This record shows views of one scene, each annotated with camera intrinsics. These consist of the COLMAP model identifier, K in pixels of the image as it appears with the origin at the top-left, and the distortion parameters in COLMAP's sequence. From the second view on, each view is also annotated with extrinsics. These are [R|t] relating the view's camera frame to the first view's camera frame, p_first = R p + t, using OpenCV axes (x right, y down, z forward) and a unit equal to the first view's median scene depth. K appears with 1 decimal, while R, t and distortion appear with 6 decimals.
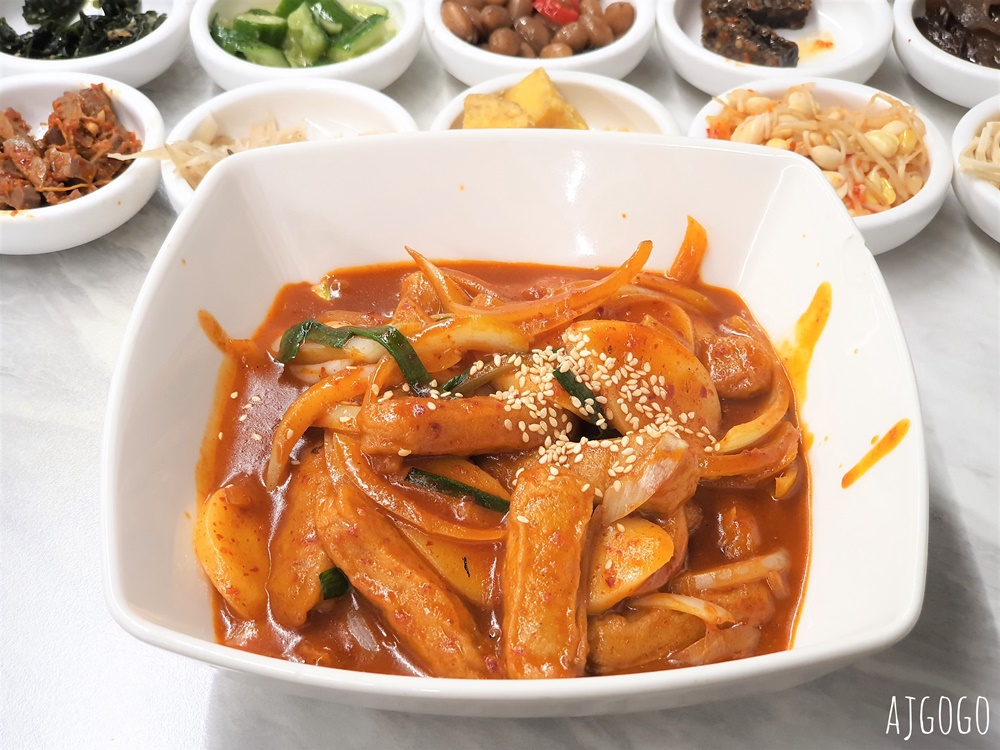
lens RADIAL K [[1532.8, 0, 491.3], [0, 1532.8, 384.0], [0, 0, 1]] dist [0.013572, 0.000000]
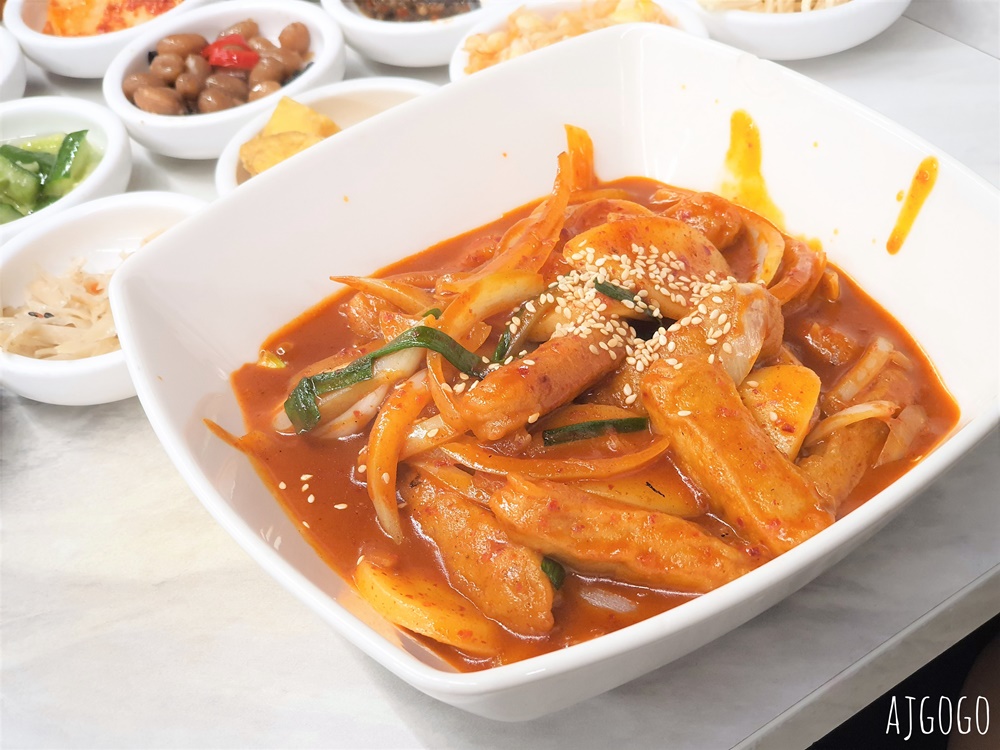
lens RADIAL K [[1532.8, 0, 491.4], [0, 1532.8, 366.1], [0, 0, 1]] dist [0.013572, 0.000000]
pose [[0.829934, -0.452393, 0.326420, -0.338372], [0.480339, 0.877064, -0.005736, 0.010018], [-0.283696, 0.161553, 0.945207, 0.123059]]
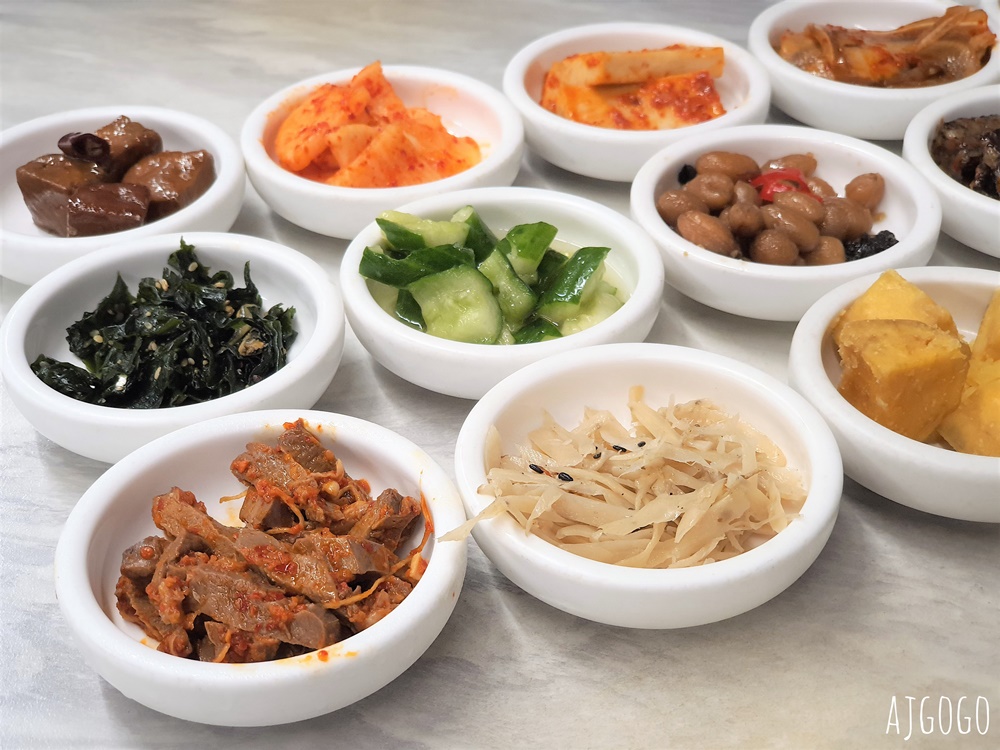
lens RADIAL K [[1532.8, 0, 493.2], [0, 1532.8, 380.5], [0, 0, 1]] dist [0.013572, 0.000000]
pose [[0.943064, -0.207824, 0.259691, -0.476745], [0.240396, 0.965474, -0.100351, -0.174038], [-0.229869, 0.157066, 0.960464, 0.473335]]
